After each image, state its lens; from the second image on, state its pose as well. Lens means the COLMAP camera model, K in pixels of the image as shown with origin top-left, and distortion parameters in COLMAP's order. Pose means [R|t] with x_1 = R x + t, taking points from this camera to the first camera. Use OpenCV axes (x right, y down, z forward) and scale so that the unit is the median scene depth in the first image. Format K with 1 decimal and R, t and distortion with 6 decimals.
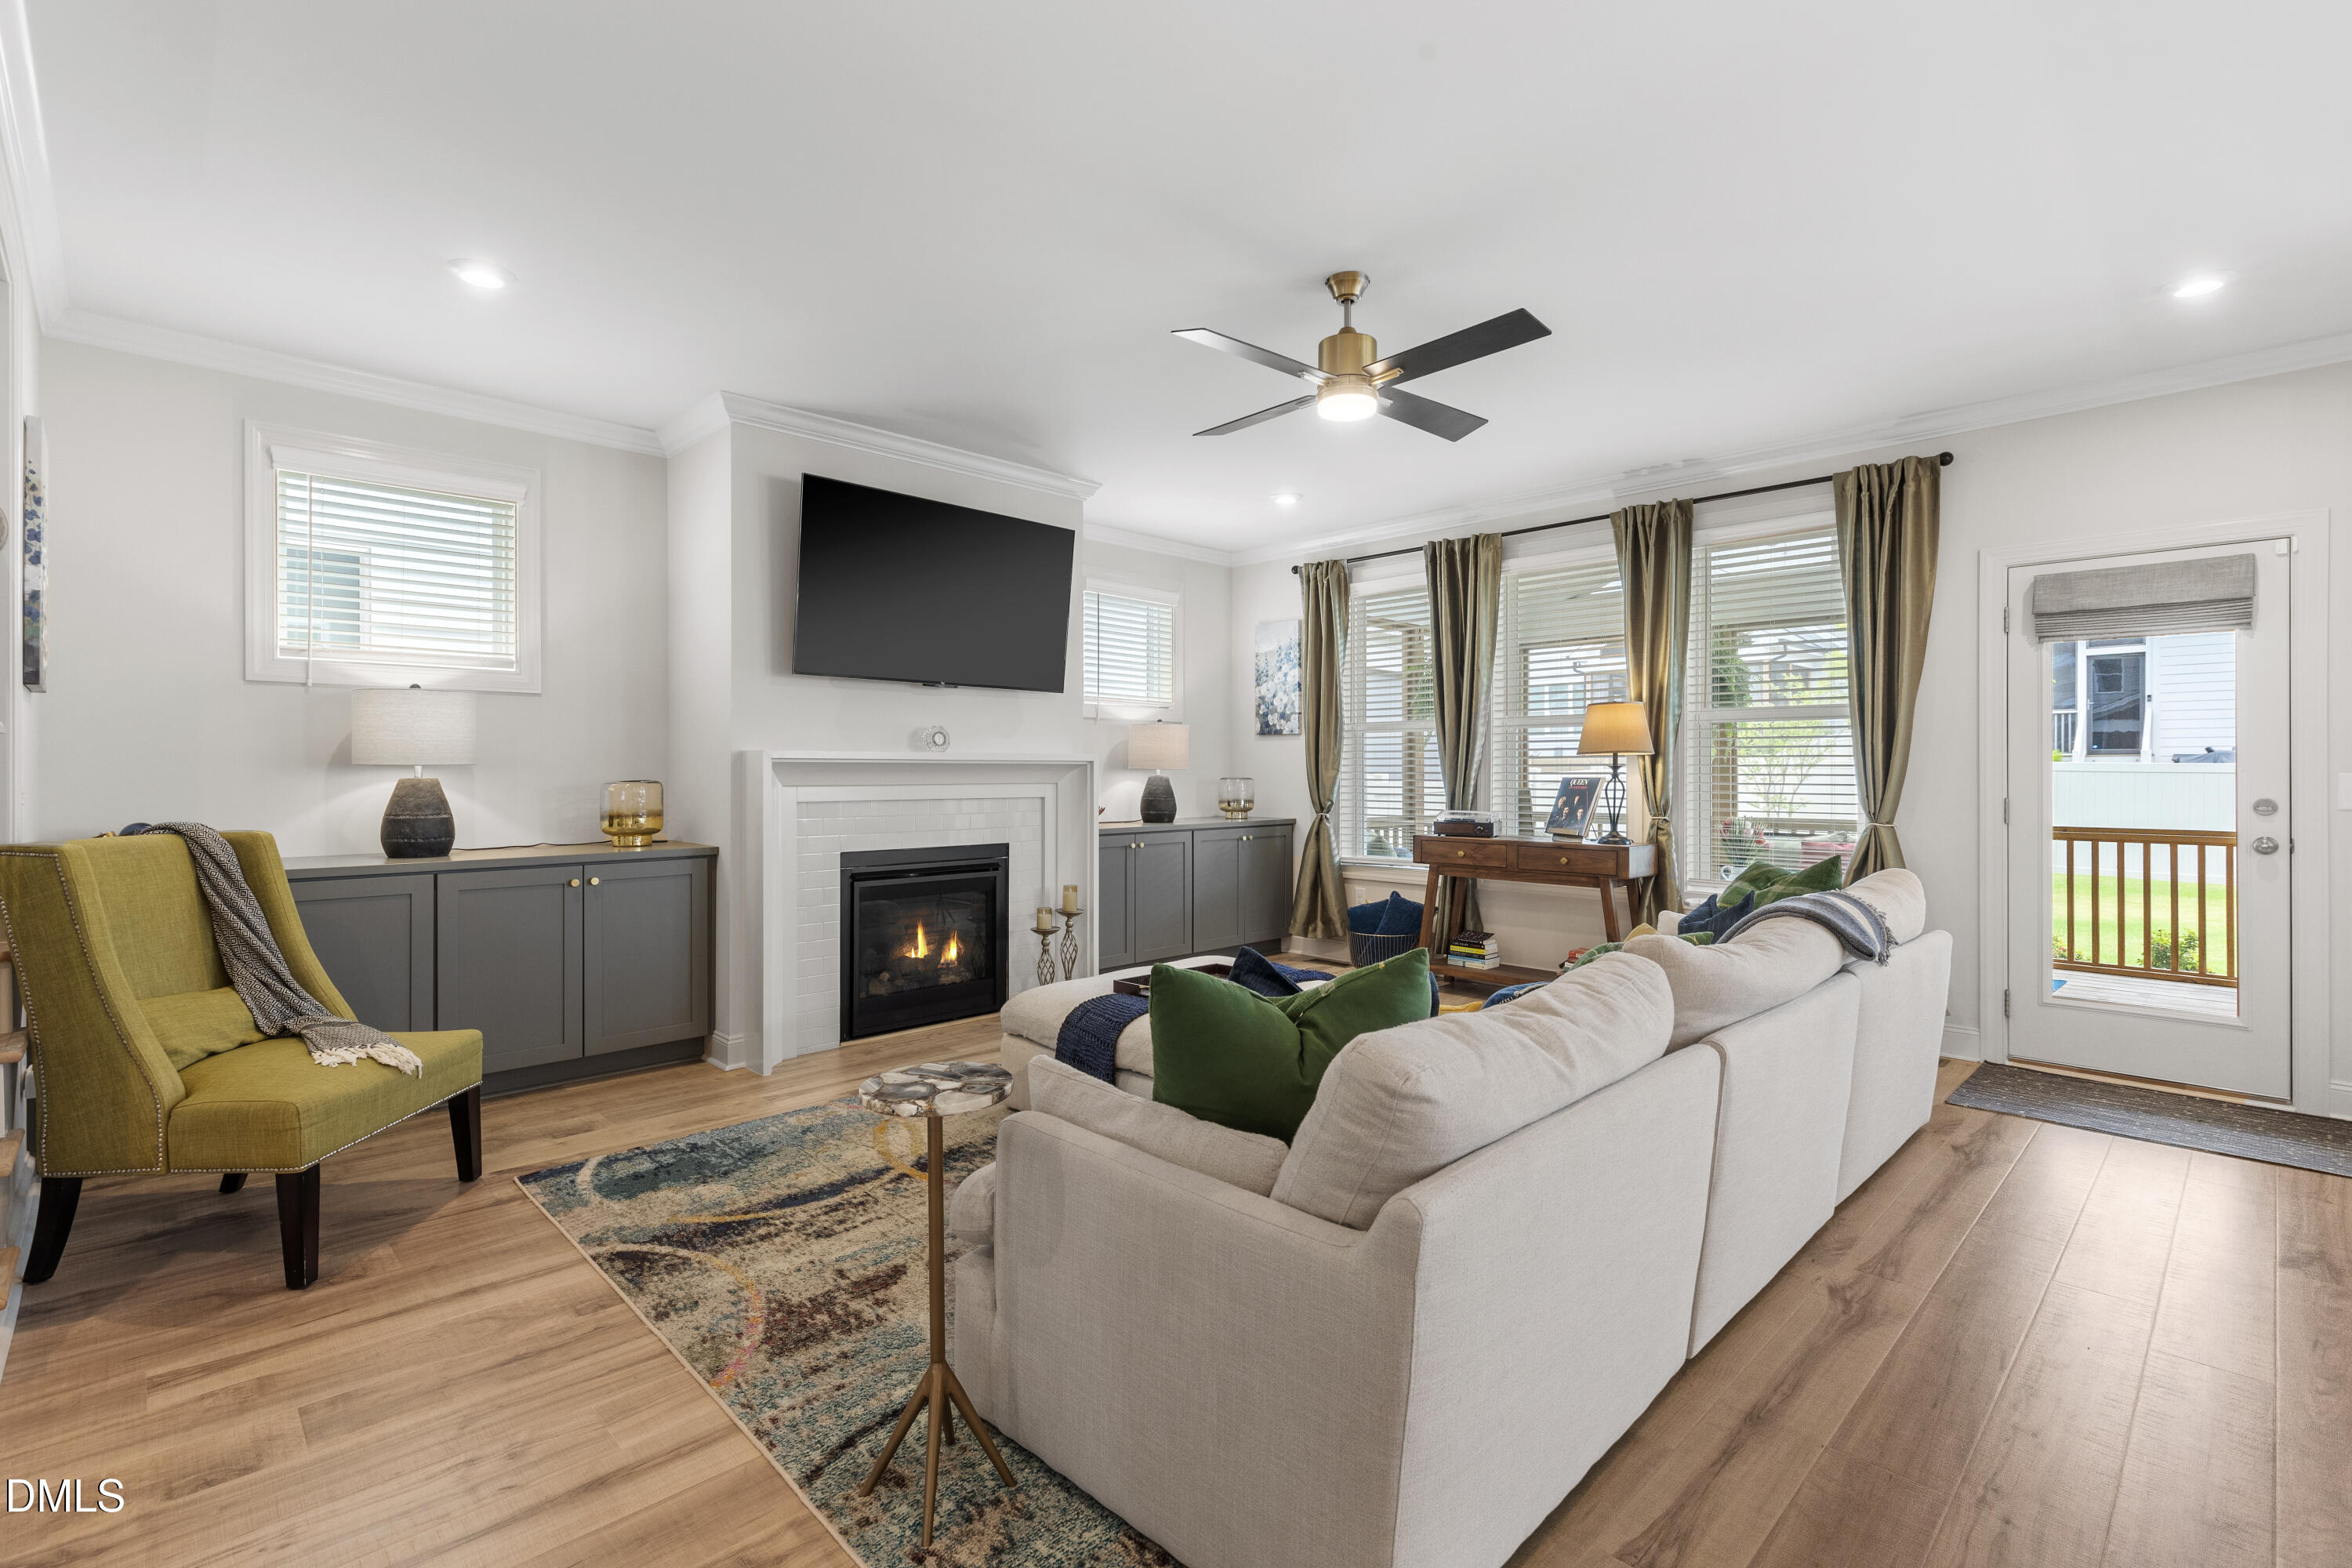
lens RADIAL K [[1075.4, 0, 1181.0], [0, 1075.4, 767.0], [0, 0, 1]] dist [0.001673, -0.000518]
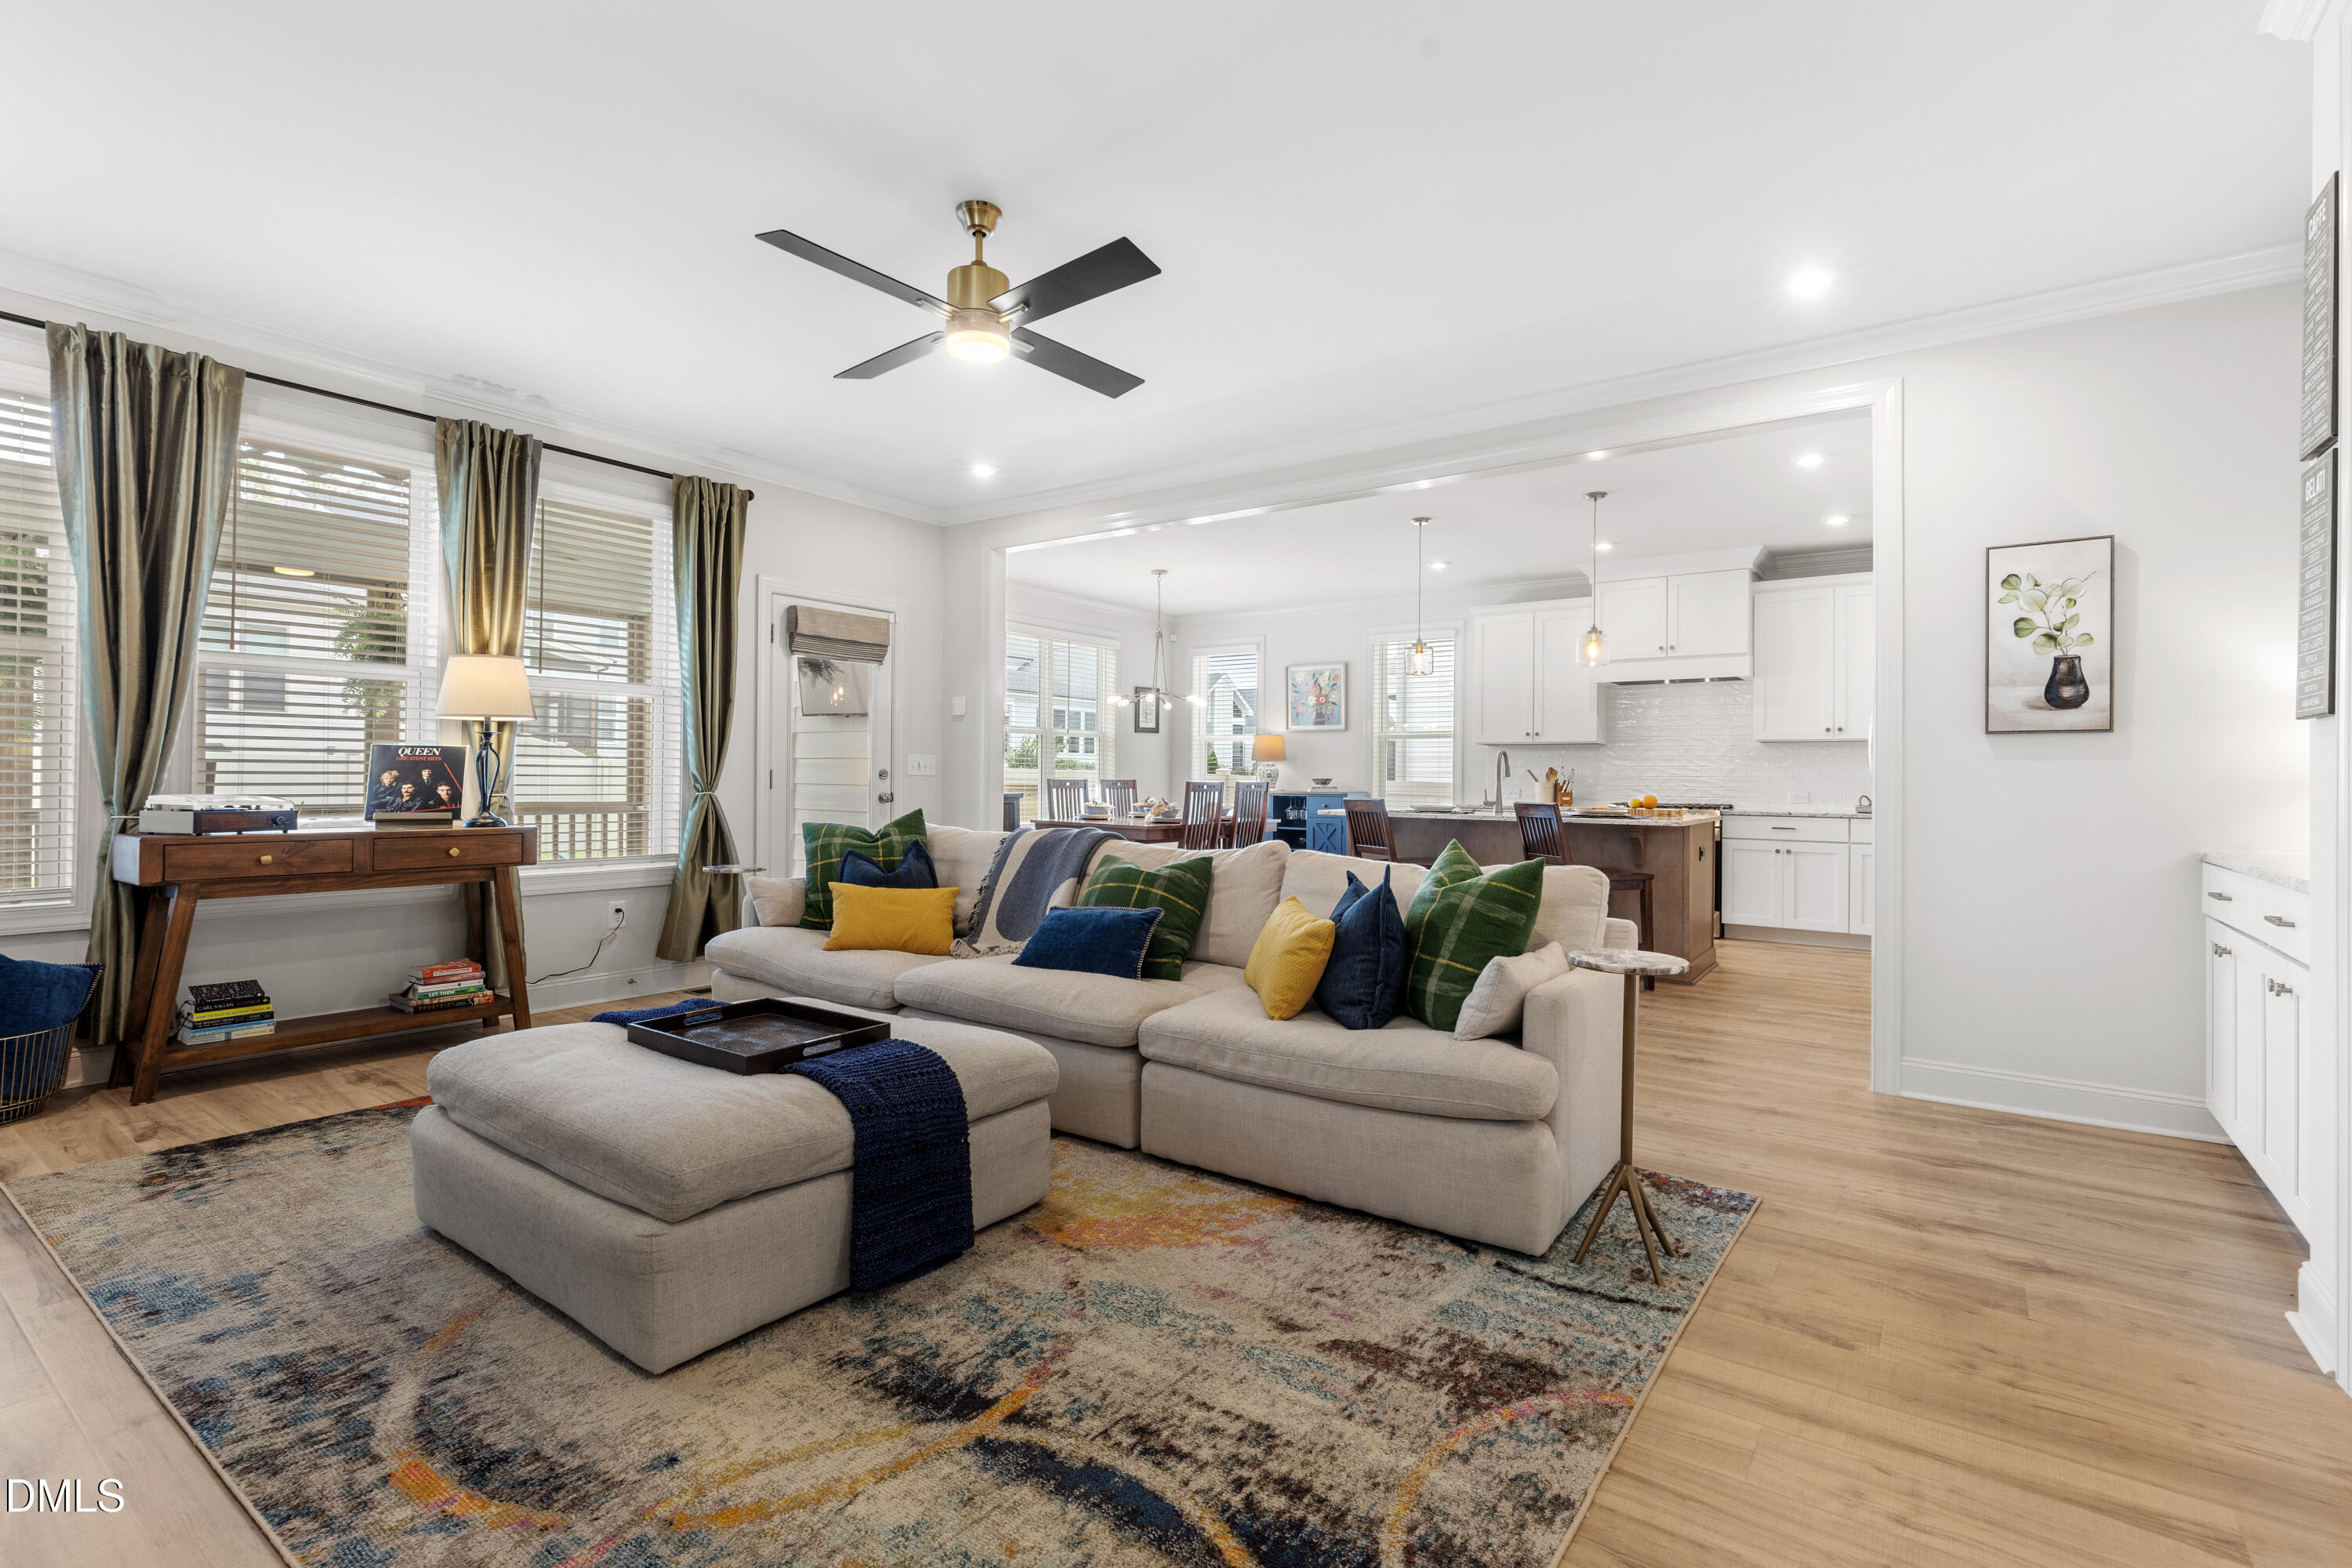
lens RADIAL K [[1075.4, 0, 1181.0], [0, 1075.4, 767.0], [0, 0, 1]] dist [0.001673, -0.000518]
pose [[-0.167786, 0.005930, 0.985806, -0.563635], [-0.012560, 0.999888, -0.008152, 0.028205], [-0.985743, -0.013749, -0.167693, 0.686673]]
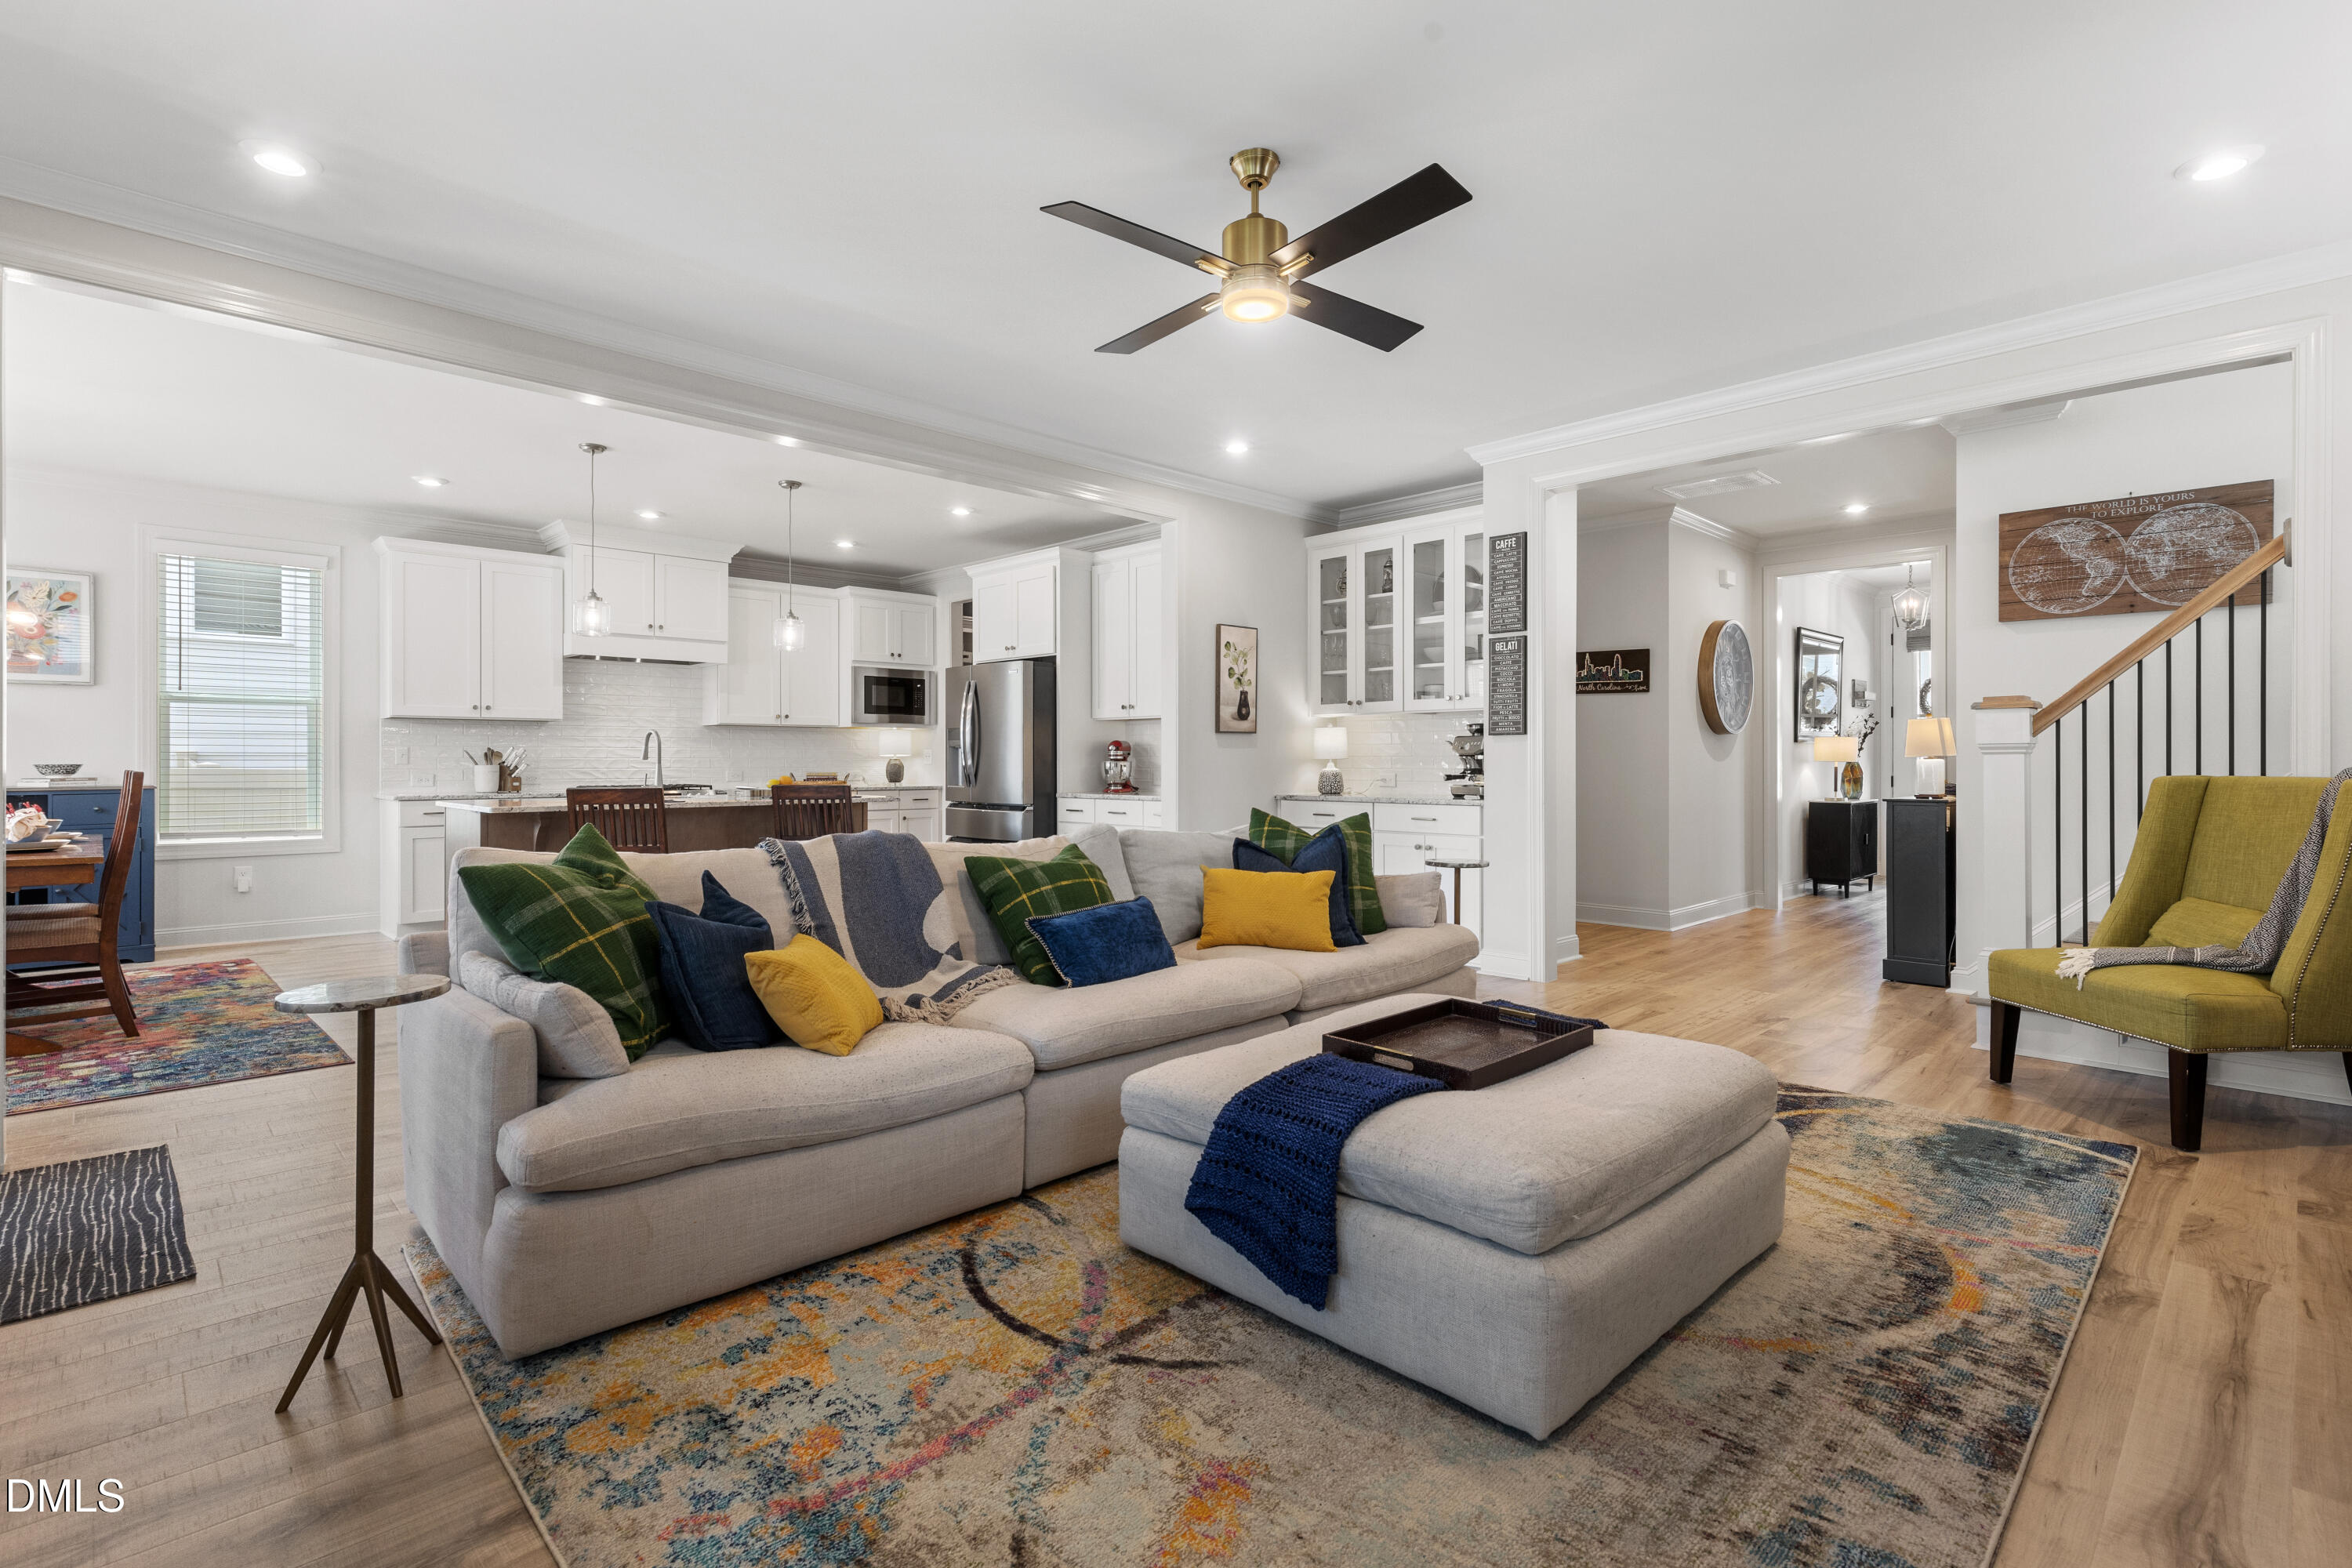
lens RADIAL K [[1112.3, 0, 1172.5], [0, 1112.3, 769.5], [0, 0, 1]] dist [0.004149, 0.000580]
pose [[-0.999997, -0.000468, -0.002460, 0.170855], [-0.000478, 0.999992, 0.003865, 0.030083], [0.002458, 0.003867, -0.999990, 1.351171]]
